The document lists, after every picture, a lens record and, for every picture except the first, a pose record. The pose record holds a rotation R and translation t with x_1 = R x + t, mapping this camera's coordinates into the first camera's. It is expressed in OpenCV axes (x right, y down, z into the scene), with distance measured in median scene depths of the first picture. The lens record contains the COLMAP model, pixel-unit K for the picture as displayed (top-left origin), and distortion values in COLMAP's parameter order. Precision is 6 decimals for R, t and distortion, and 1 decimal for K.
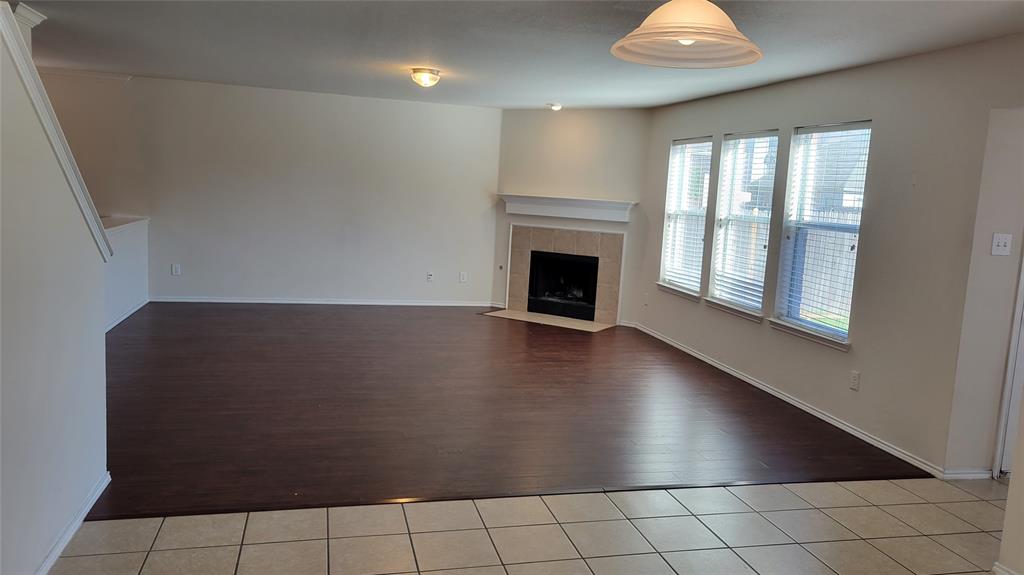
lens RADIAL K [[768.9, 0, 512.0], [0, 768.9, 287.5], [0, 0, 1]] dist [0.001570, 0.001277]
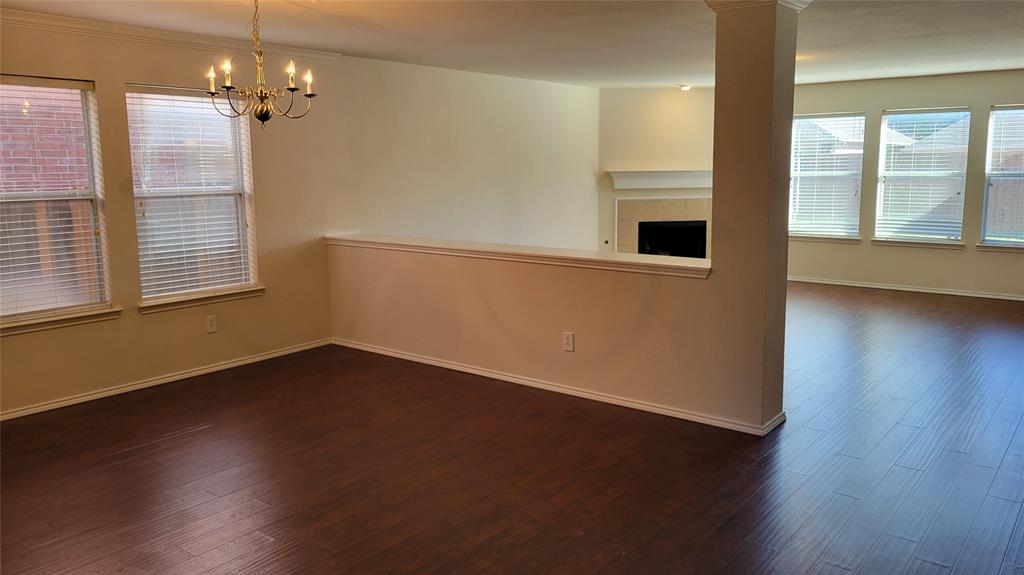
lens RADIAL K [[768.9, 0, 512.0], [0, 768.9, 287.5], [0, 0, 1]] dist [0.001570, 0.001277]
pose [[0.785495, -0.153603, 0.599502, -0.837598], [0.129659, 0.988056, 0.083273, -0.076291], [-0.605133, 0.012320, 0.796029, 0.280494]]
